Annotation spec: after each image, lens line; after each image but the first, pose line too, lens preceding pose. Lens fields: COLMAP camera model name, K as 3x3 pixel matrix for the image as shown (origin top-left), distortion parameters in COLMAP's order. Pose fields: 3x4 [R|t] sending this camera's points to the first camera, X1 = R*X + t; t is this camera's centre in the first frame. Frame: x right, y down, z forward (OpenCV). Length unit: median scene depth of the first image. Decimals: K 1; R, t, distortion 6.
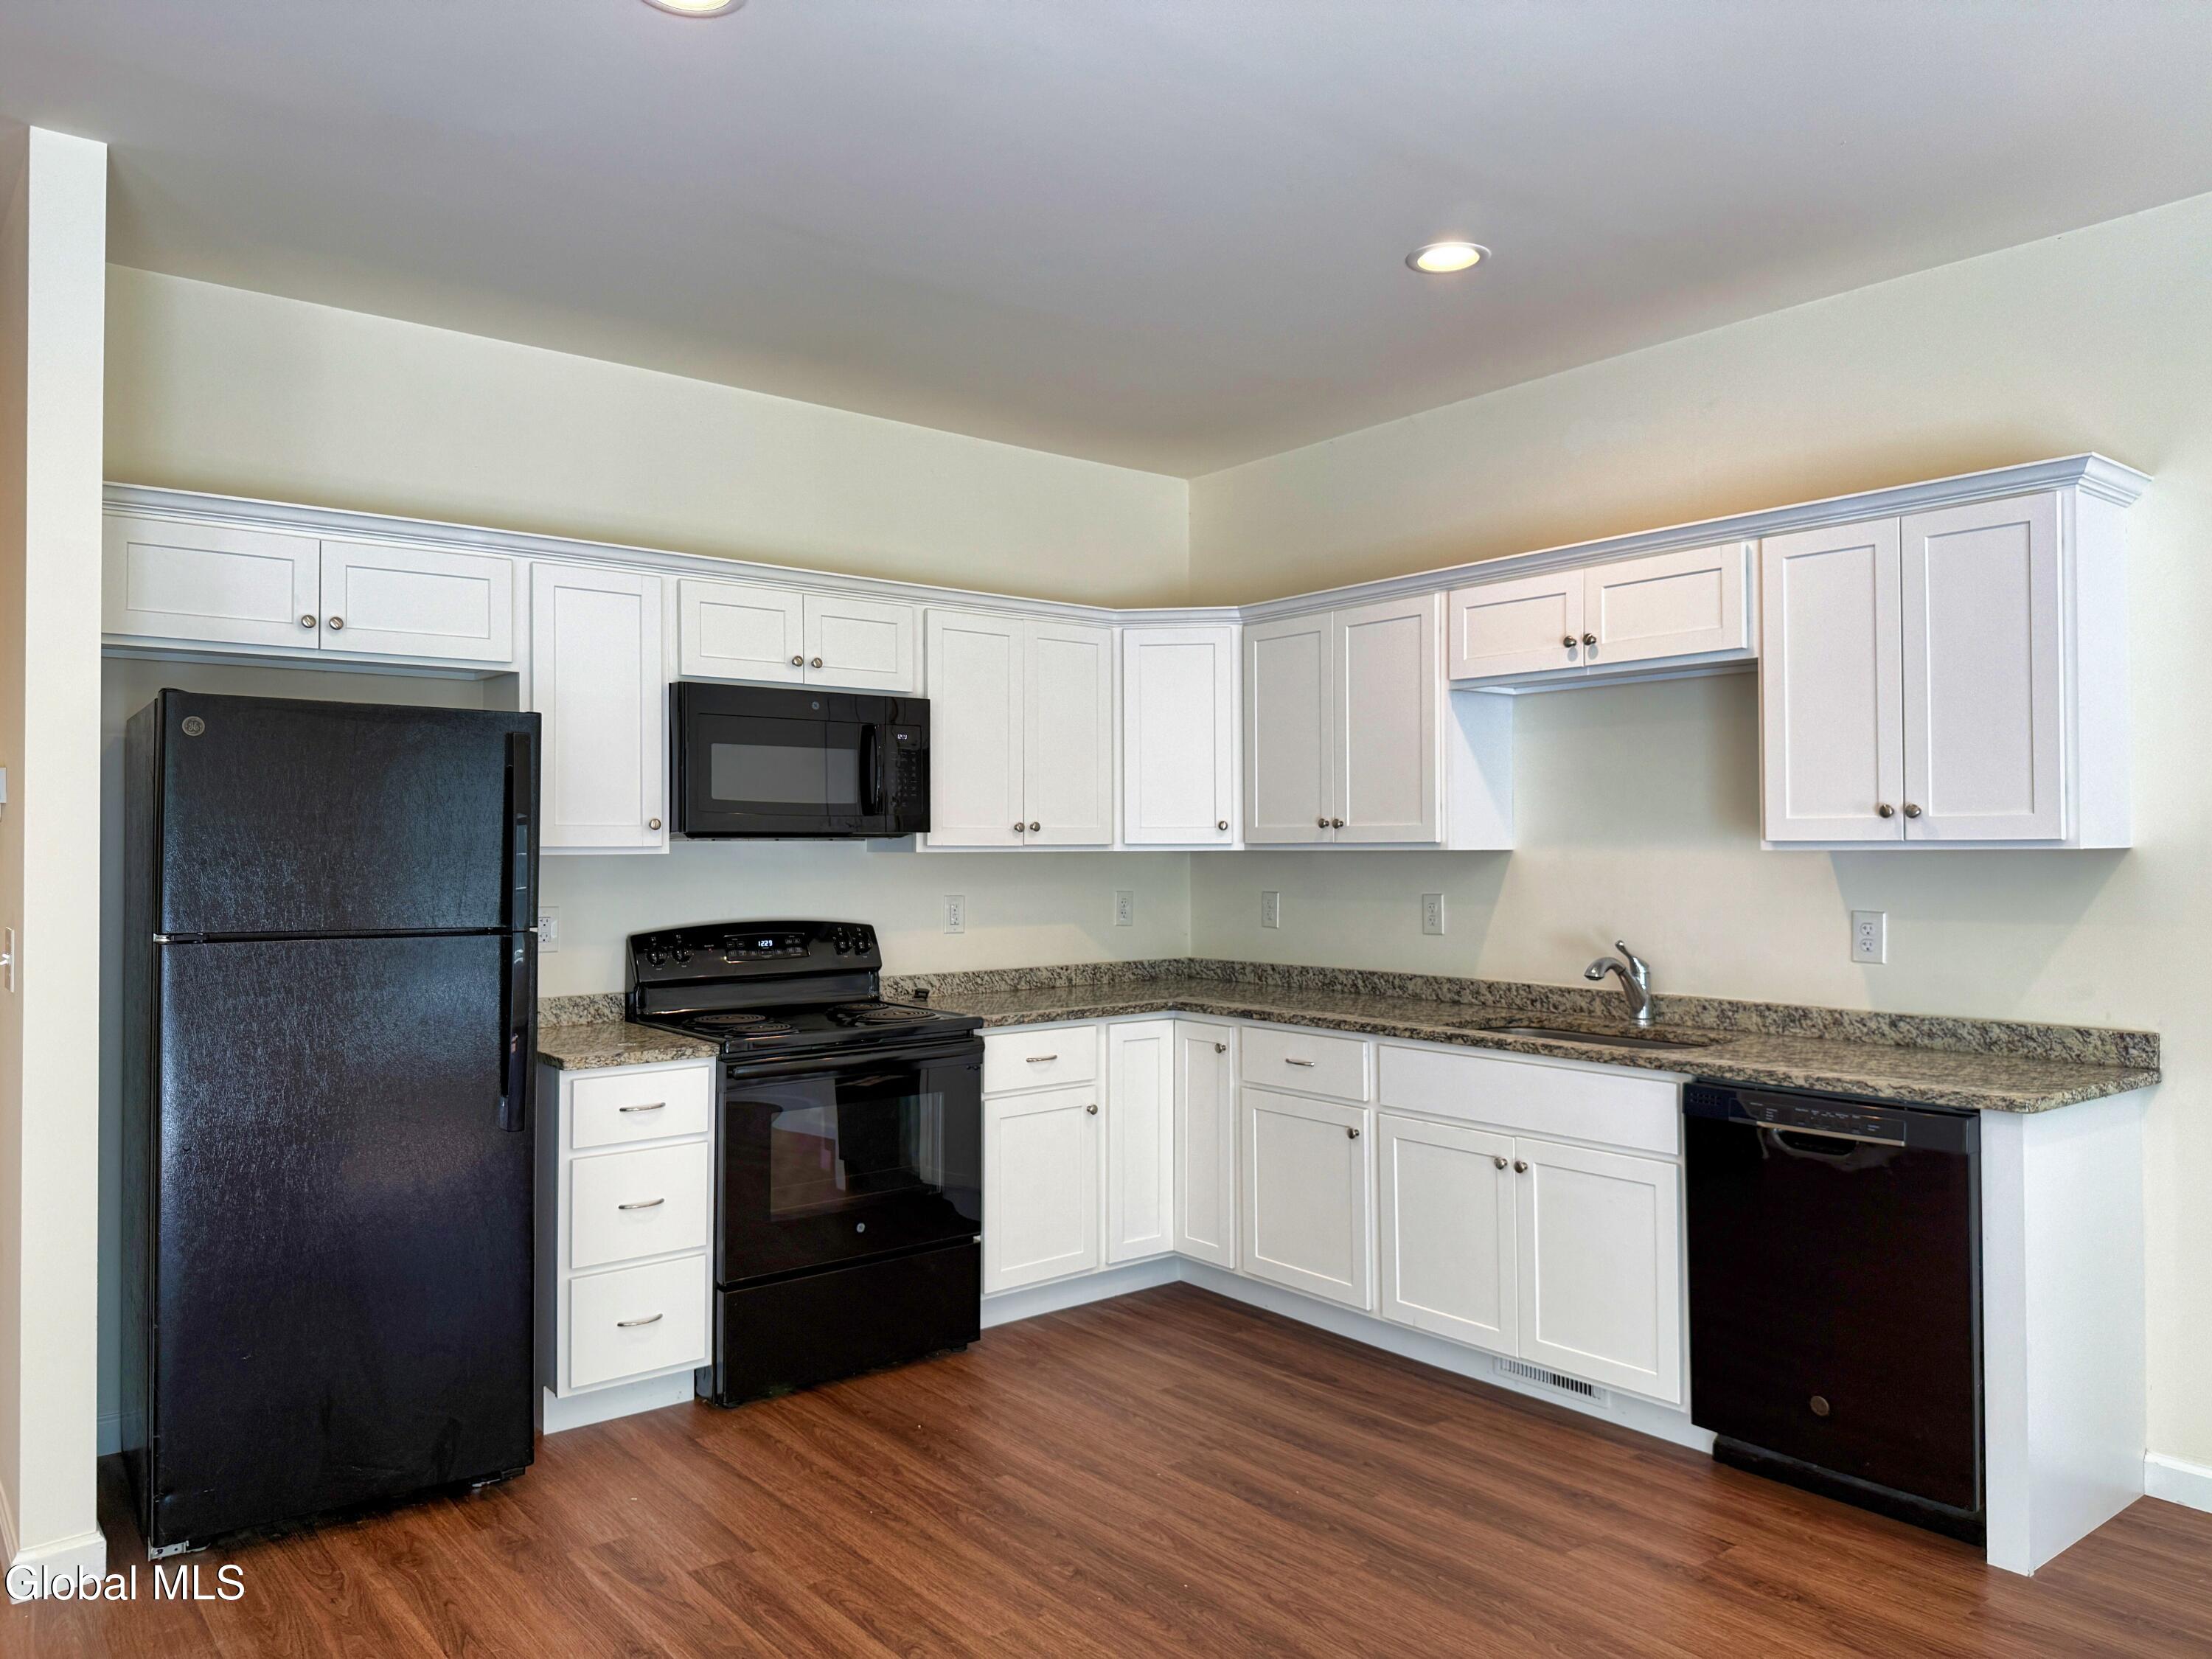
lens RADIAL K [[1555.3, 0, 1113.2], [0, 1555.3, 820.9], [0, 0, 1]] dist [0.130588, -0.237222]
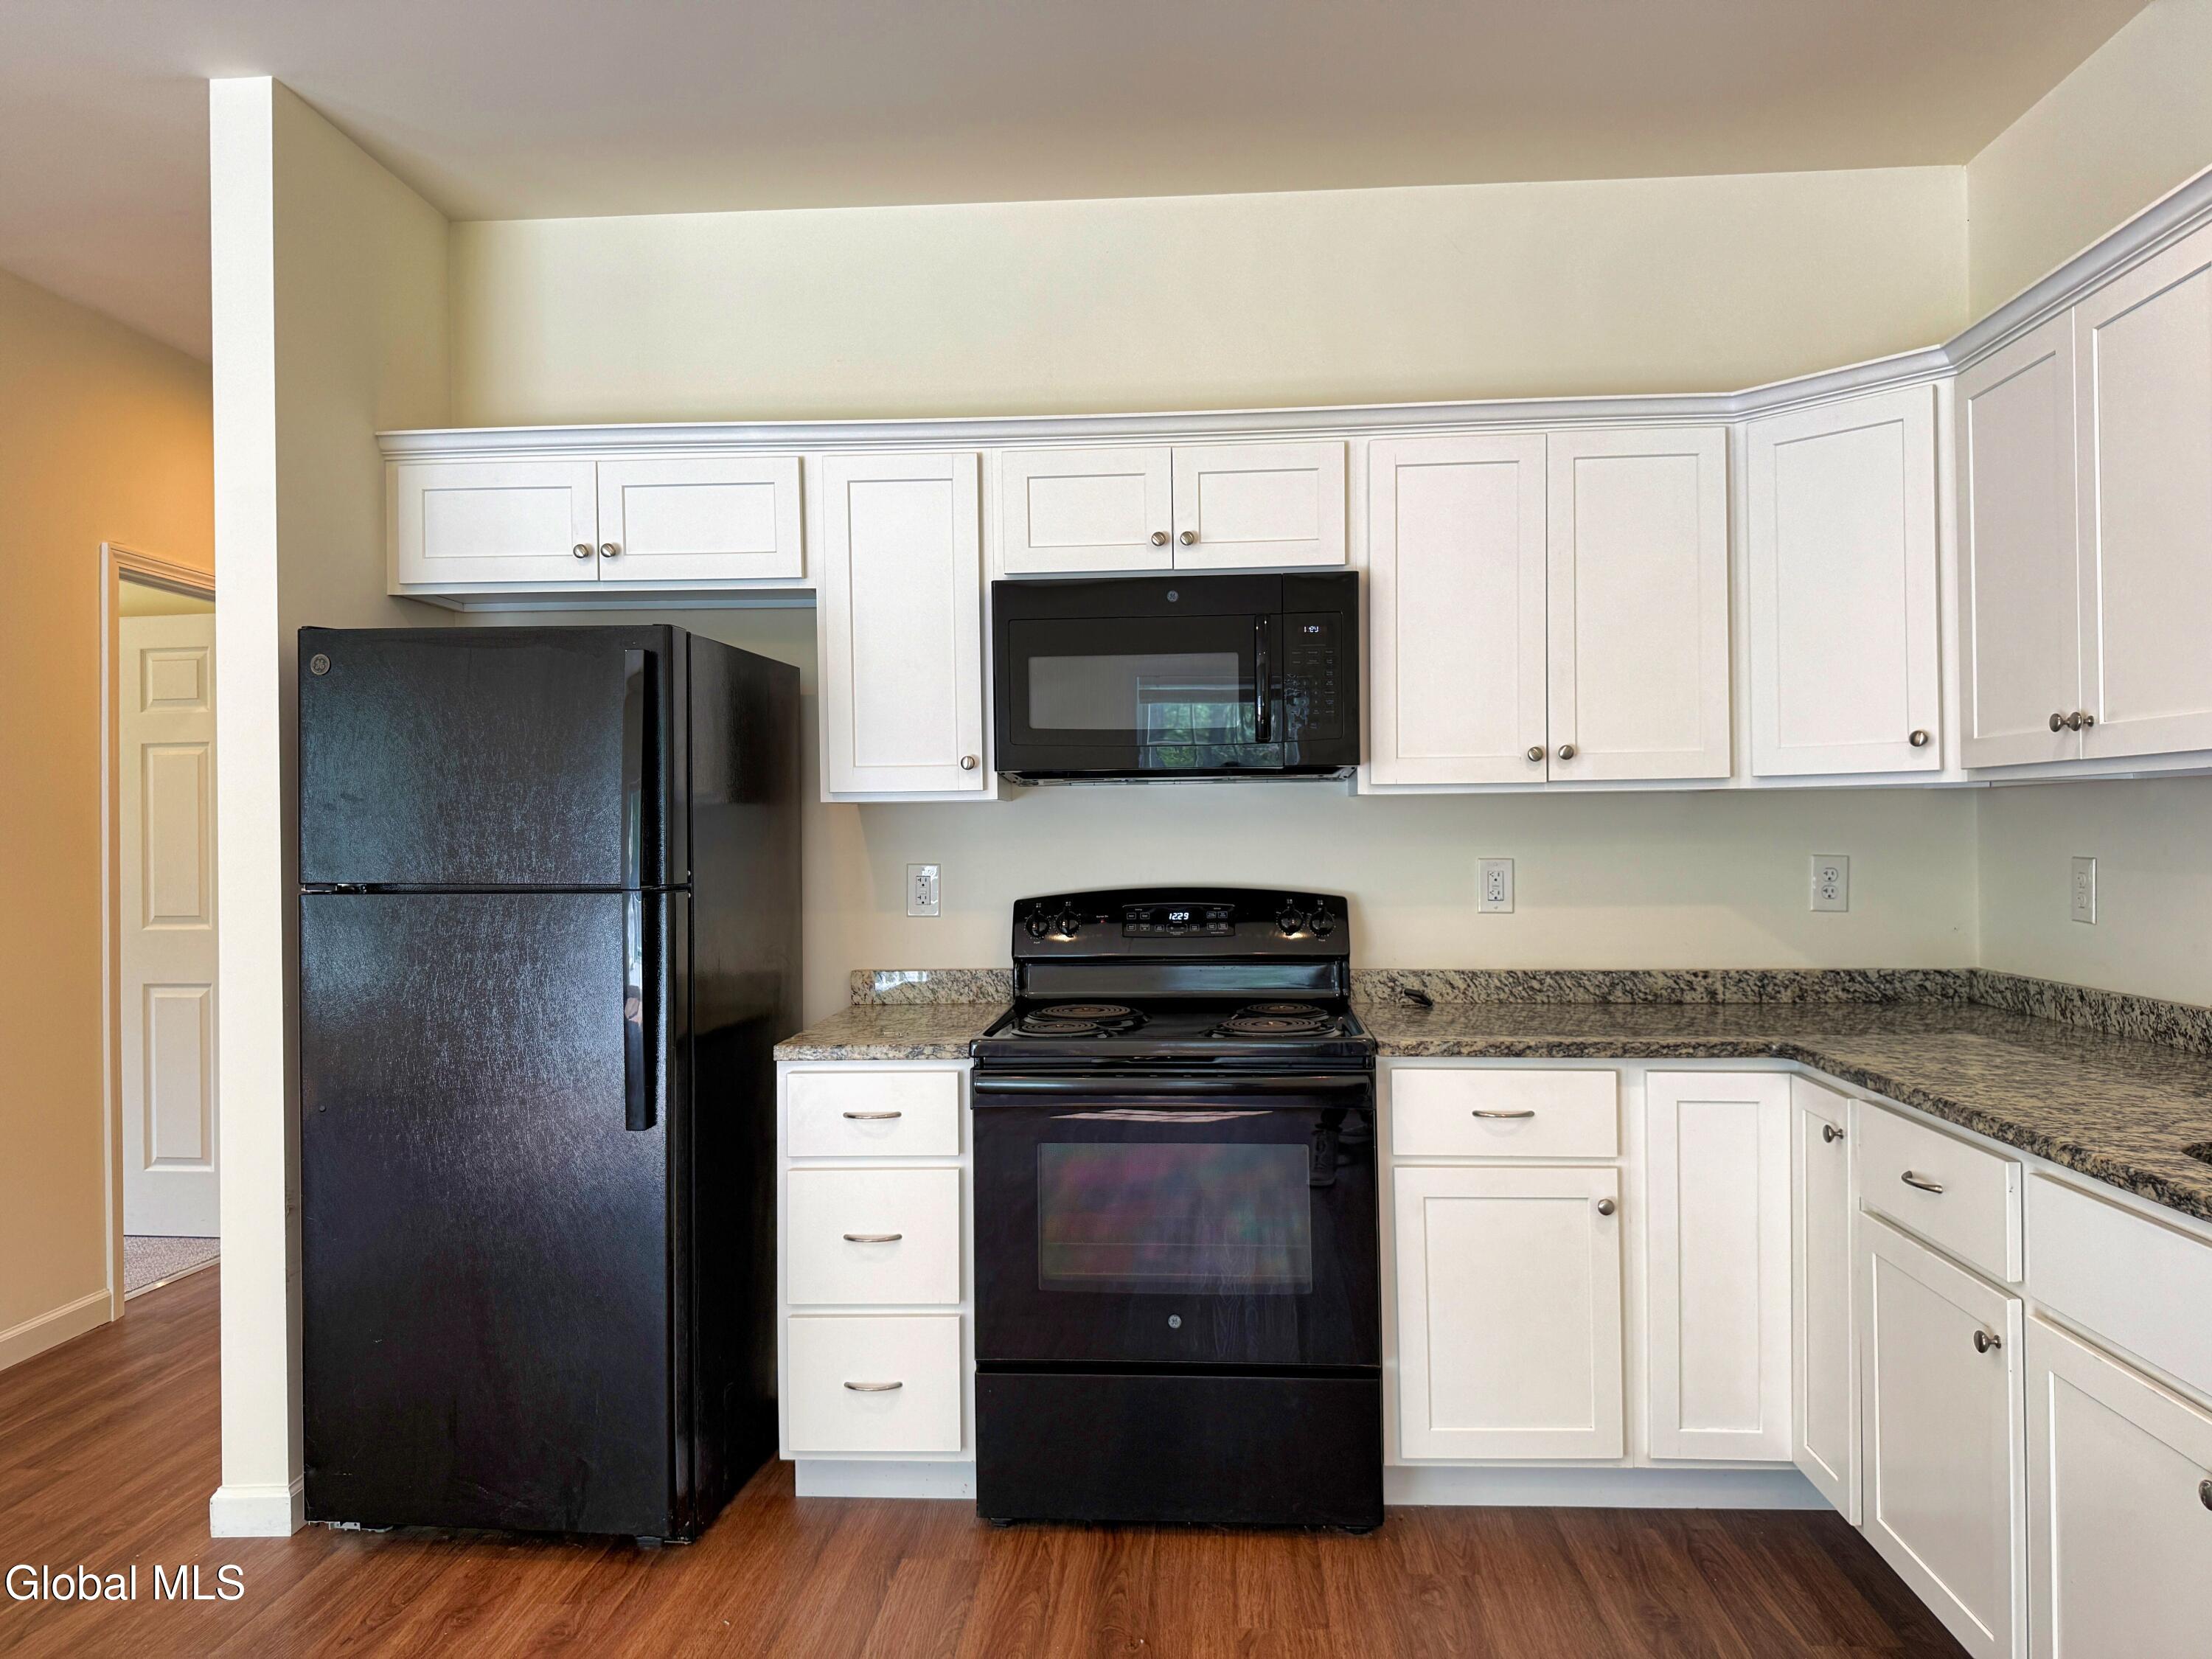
lens RADIAL K [[1555.3, 0, 1113.2], [0, 1555.3, 820.9], [0, 0, 1]] dist [0.130588, -0.237222]
pose [[0.729716, -0.007277, -0.683712, 0.278527], [0.021284, 0.999701, 0.012076, 0.021902], [0.683419, -0.023365, 0.729652, 0.427218]]
